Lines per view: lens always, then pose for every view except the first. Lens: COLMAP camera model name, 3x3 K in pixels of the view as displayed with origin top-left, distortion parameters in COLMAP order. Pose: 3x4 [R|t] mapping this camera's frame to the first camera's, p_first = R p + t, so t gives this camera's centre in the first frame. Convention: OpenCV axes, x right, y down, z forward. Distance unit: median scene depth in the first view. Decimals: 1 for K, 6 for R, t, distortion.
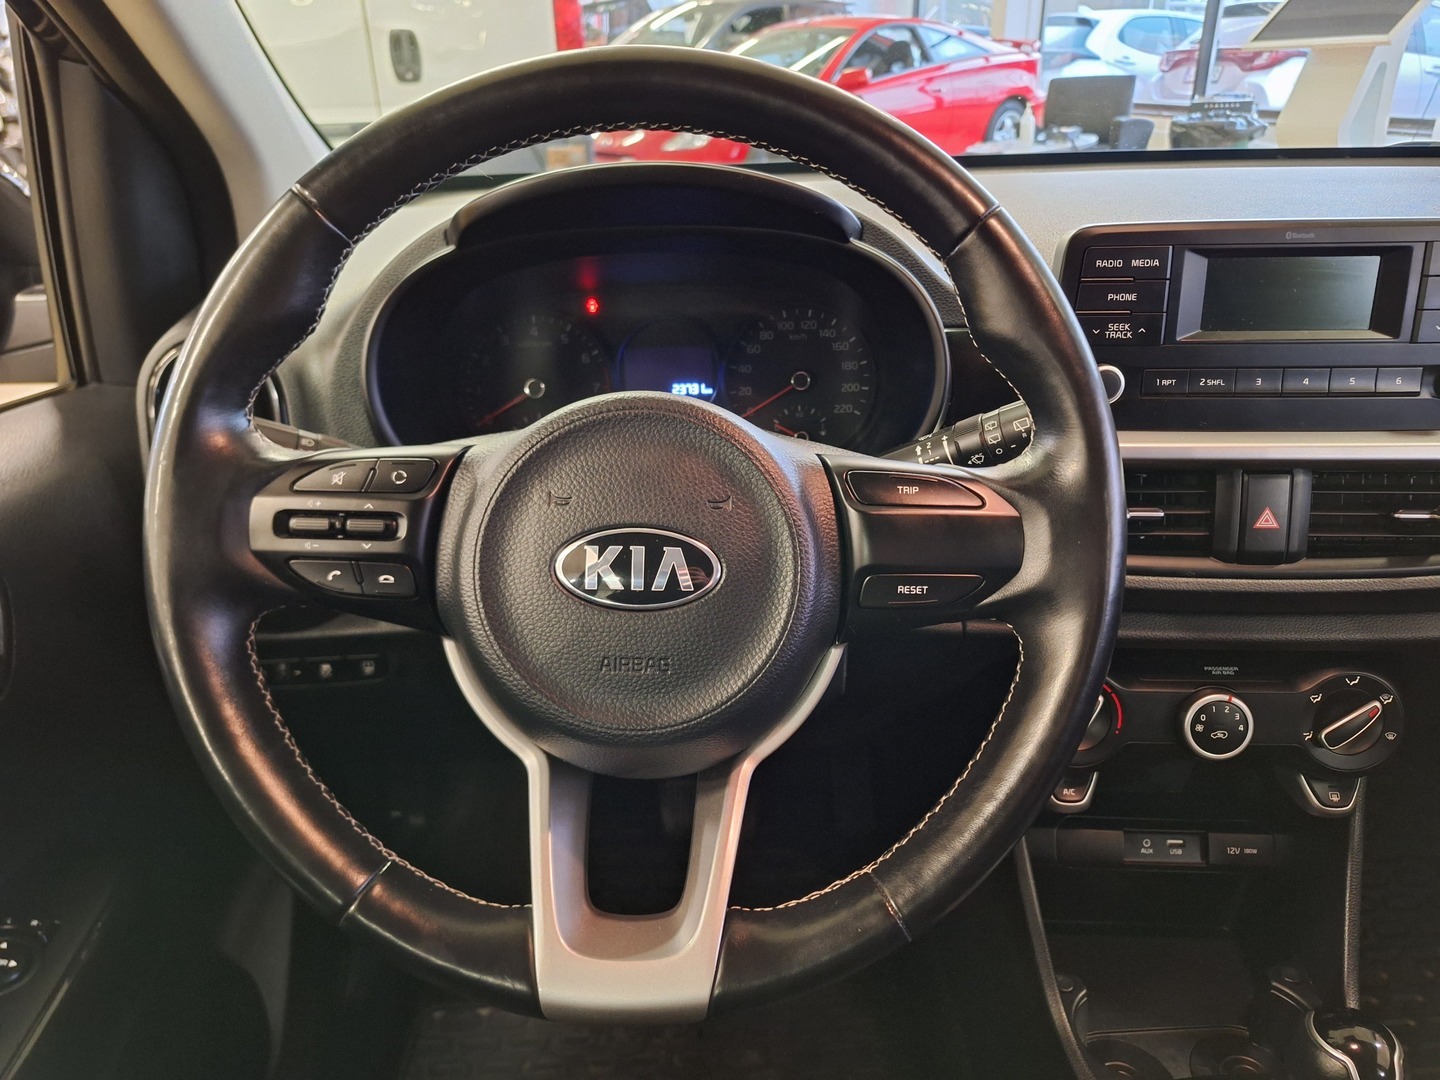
lens RADIAL K [[1030.9, 0, 766.4], [0, 1030.9, 538.6], [0, 0, 1]] dist [0.074832, -0.096768]
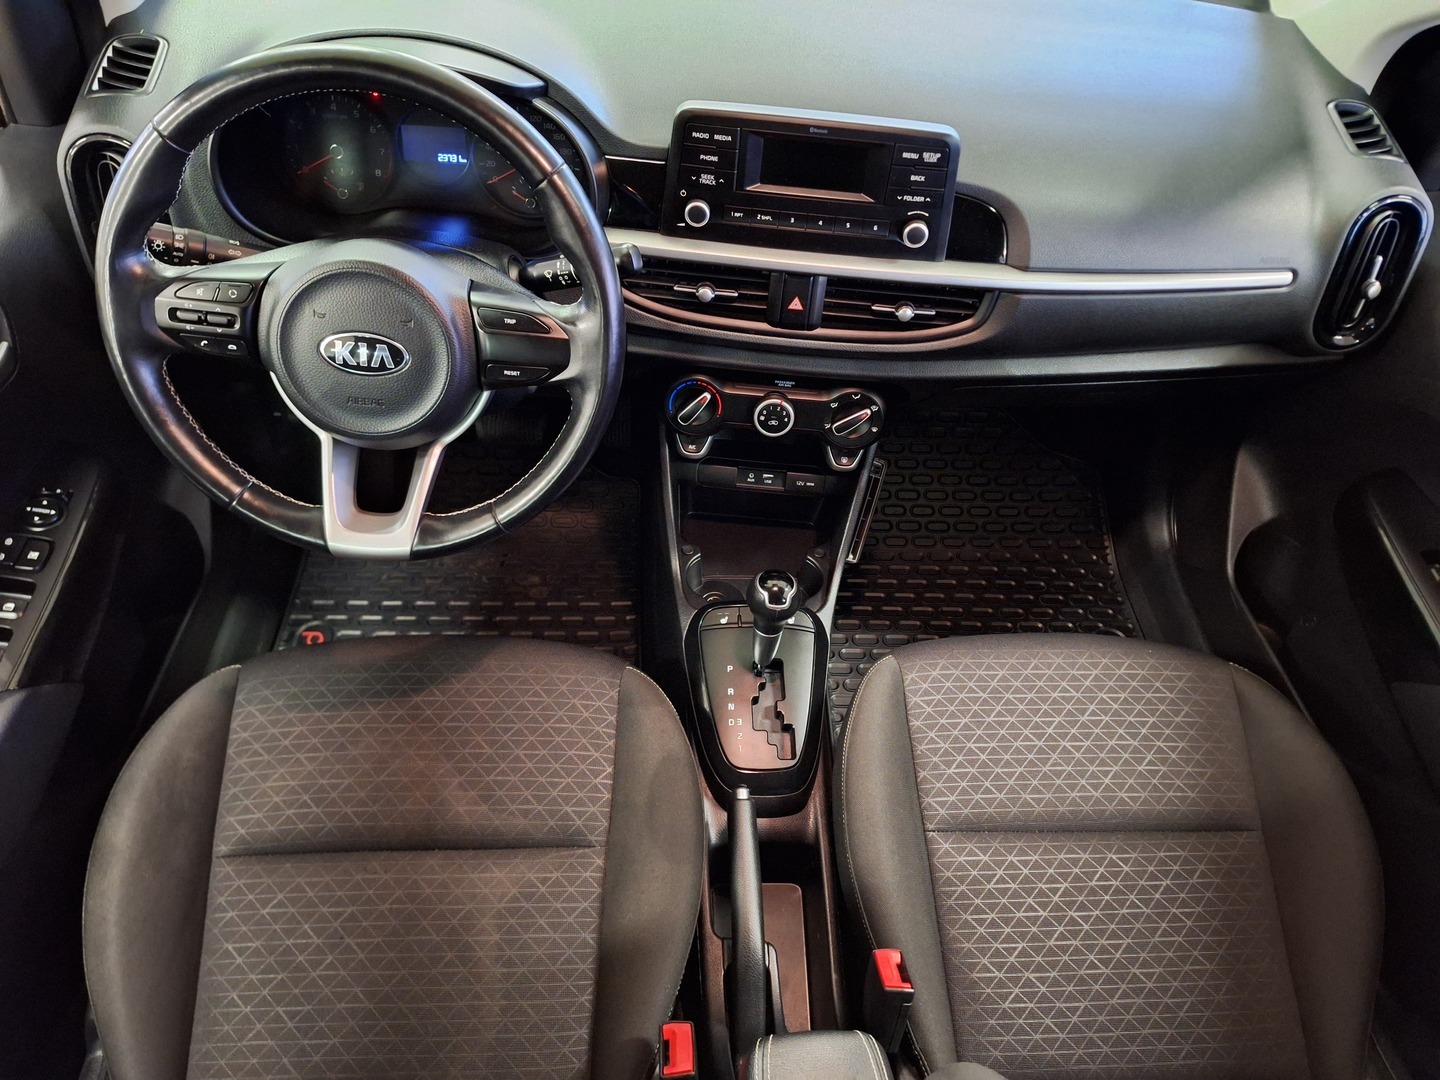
lens RADIAL K [[1030.9, 0, 766.4], [0, 1030.9, 538.6], [0, 0, 1]] dist [0.074832, -0.096768]
pose [[0.994738, 0.059305, 0.083544, 0.468405], [-0.087902, 0.912915, 0.398573, -0.482267], [-0.052631, -0.403819, 0.913324, -0.946673]]
